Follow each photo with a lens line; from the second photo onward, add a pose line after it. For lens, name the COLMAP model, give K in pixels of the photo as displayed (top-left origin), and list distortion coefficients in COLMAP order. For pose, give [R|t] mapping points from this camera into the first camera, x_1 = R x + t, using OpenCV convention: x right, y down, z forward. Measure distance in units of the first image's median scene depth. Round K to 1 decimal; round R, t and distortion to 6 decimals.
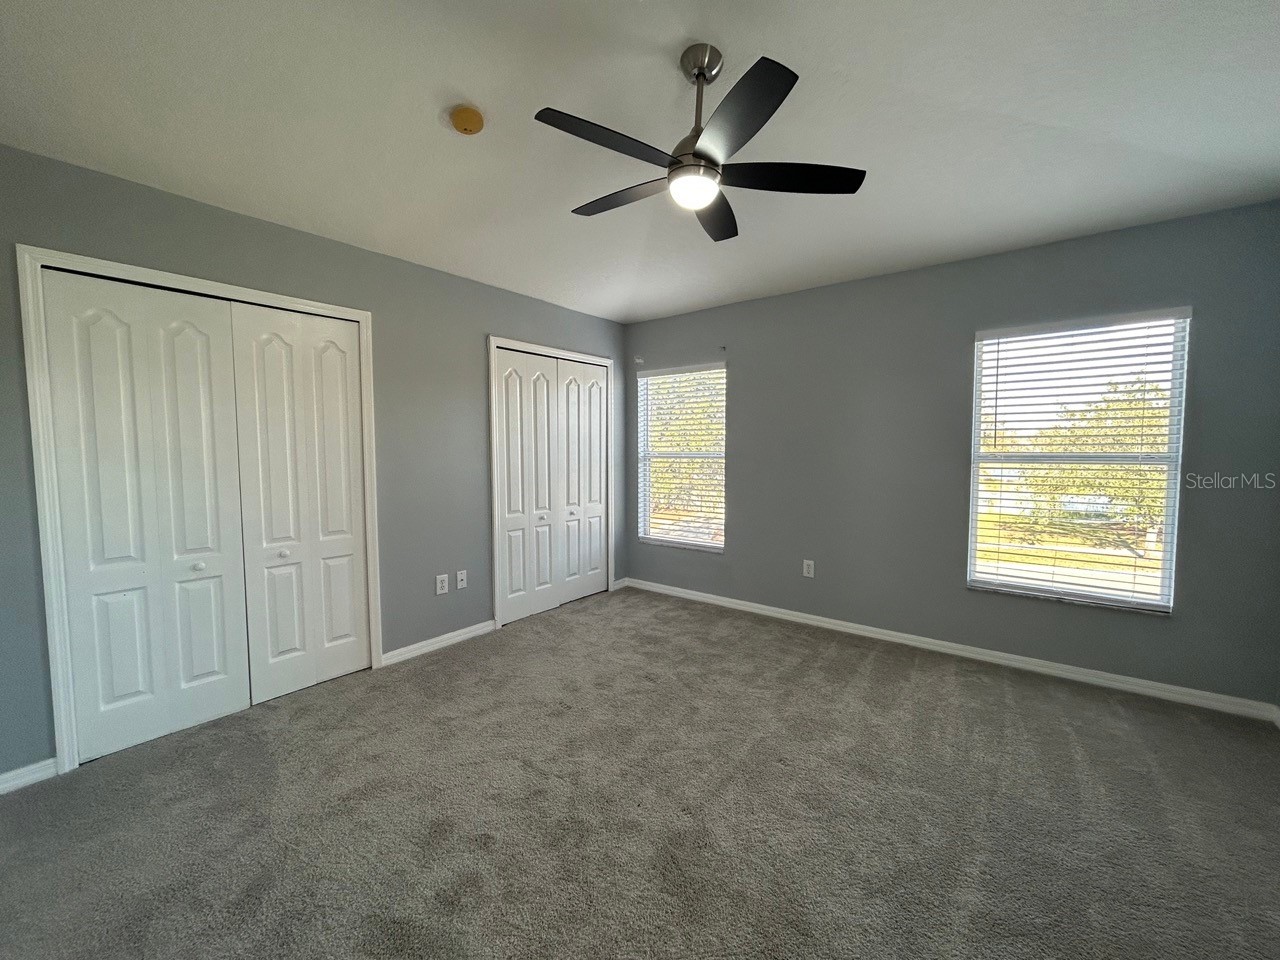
lens RADIAL K [[519.3, 0, 641.3], [0, 519.3, 479.7], [0, 0, 1]] dist [-0.005400, 0.003677]
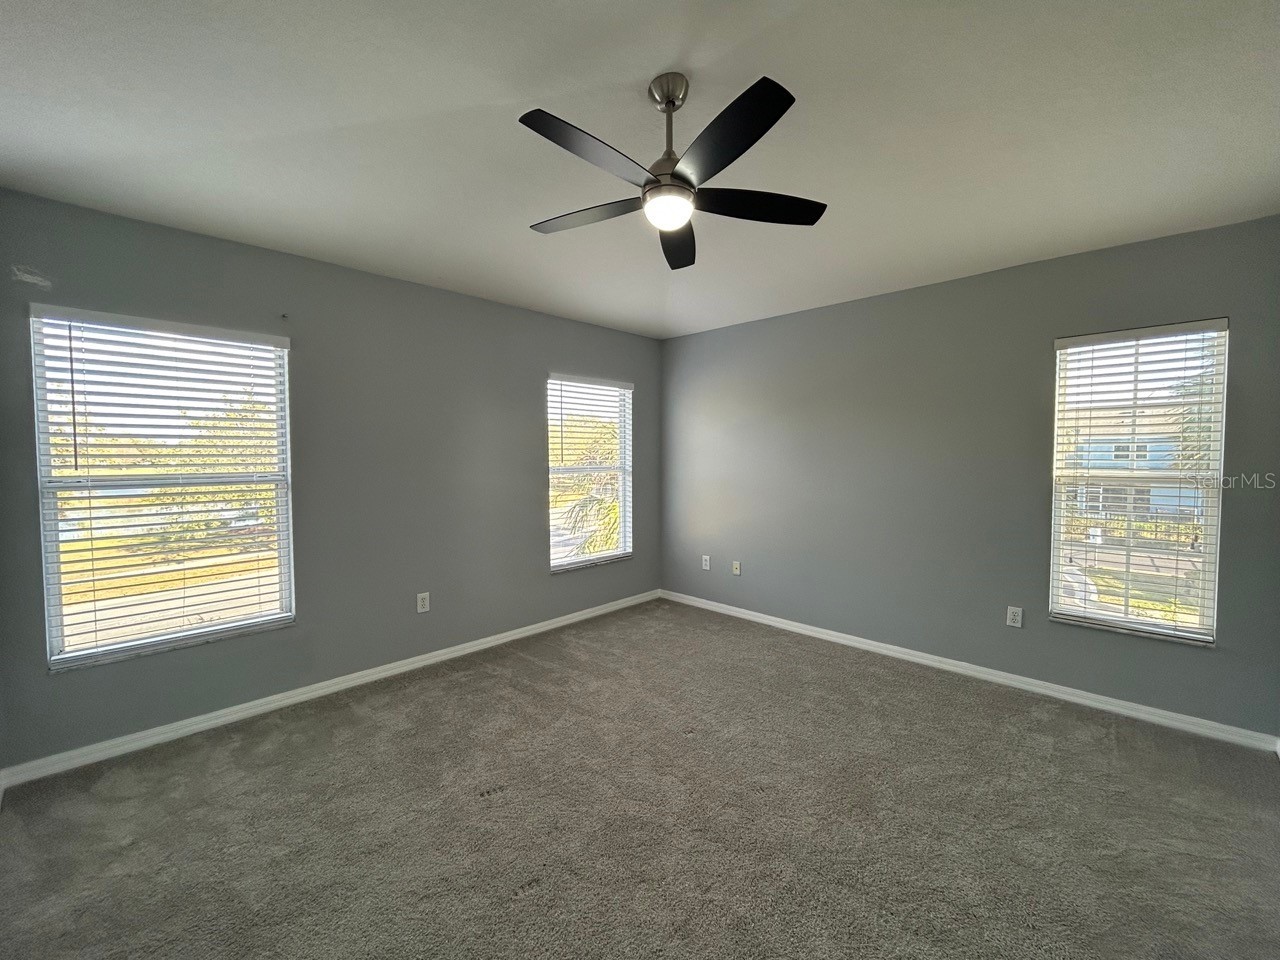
lens RADIAL K [[522.4, 0, 634.6], [0, 522.4, 479.4], [0, 0, 1]] dist [0.012201, 0.000114]
pose [[0.119958, -0.043795, 0.991813, -0.521771], [0.061522, 0.997434, 0.036602, -0.048264], [-0.990871, 0.056628, 0.122345, 0.545589]]
